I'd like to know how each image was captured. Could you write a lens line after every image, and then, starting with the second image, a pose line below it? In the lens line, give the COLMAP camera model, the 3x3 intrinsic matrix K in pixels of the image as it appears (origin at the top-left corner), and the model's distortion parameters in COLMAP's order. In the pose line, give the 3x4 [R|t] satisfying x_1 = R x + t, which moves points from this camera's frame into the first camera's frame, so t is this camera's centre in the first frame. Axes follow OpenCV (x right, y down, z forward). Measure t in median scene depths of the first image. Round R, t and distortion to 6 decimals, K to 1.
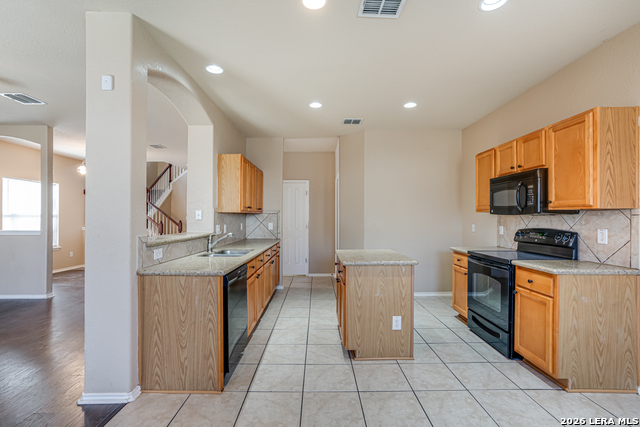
lens RADIAL K [[293.7, 0, 319.5], [0, 293.7, 216.5], [0, 0, 1]] dist [-0.052064, 0.026193]
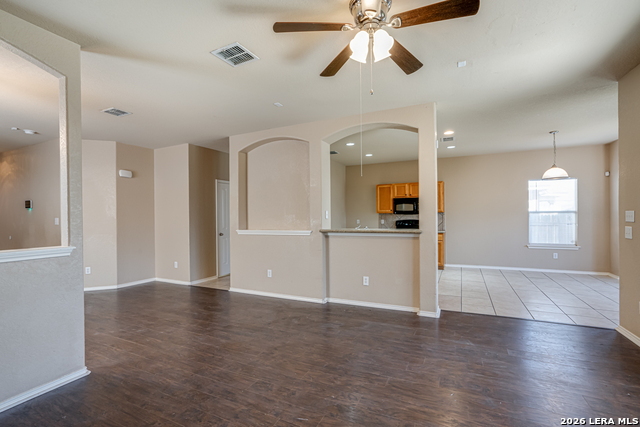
lens RADIAL K [[293.7, 0, 319.5], [0, 293.7, 216.5], [0, 0, 1]] dist [-0.052064, 0.026193]
pose [[0.442681, -0.006799, 0.896653, -2.141132], [0.008814, 0.999956, 0.003231, -0.002153], [-0.896636, 0.006472, 0.442722, 0.649982]]
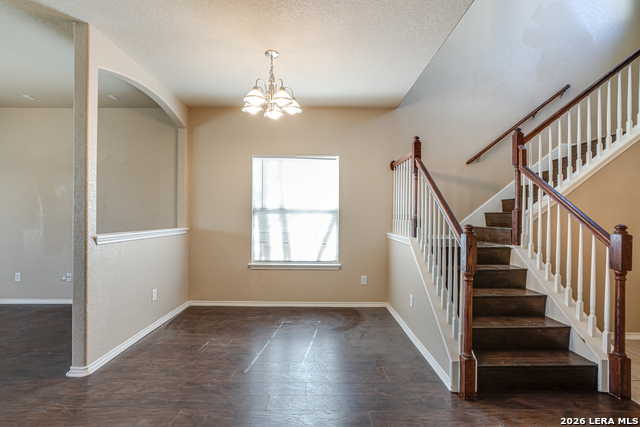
lens RADIAL K [[293.7, 0, 319.5], [0, 293.7, 216.5], [0, 0, 1]] dist [-0.052064, 0.026193]
pose [[-0.001229, -0.000348, -0.999999, -0.799520], [-0.000867, 1.000000, -0.000347, 0.024951], [0.999999, 0.000866, -0.001230, 2.470708]]
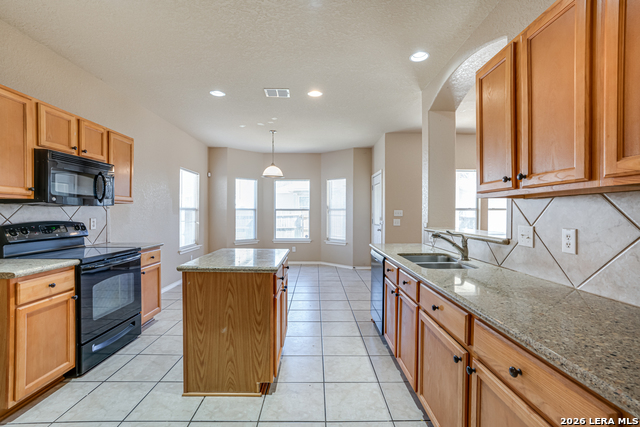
lens RADIAL K [[293.1, 0, 318.7], [0, 293.1, 212.5], [0, 0, 1]] dist [-0.051891, 0.024673]
pose [[-0.999969, -0.004906, -0.006193, -0.026650], [-0.004884, 0.999982, -0.003549, 0.016200], [0.006210, -0.003518, -0.999975, 2.102099]]
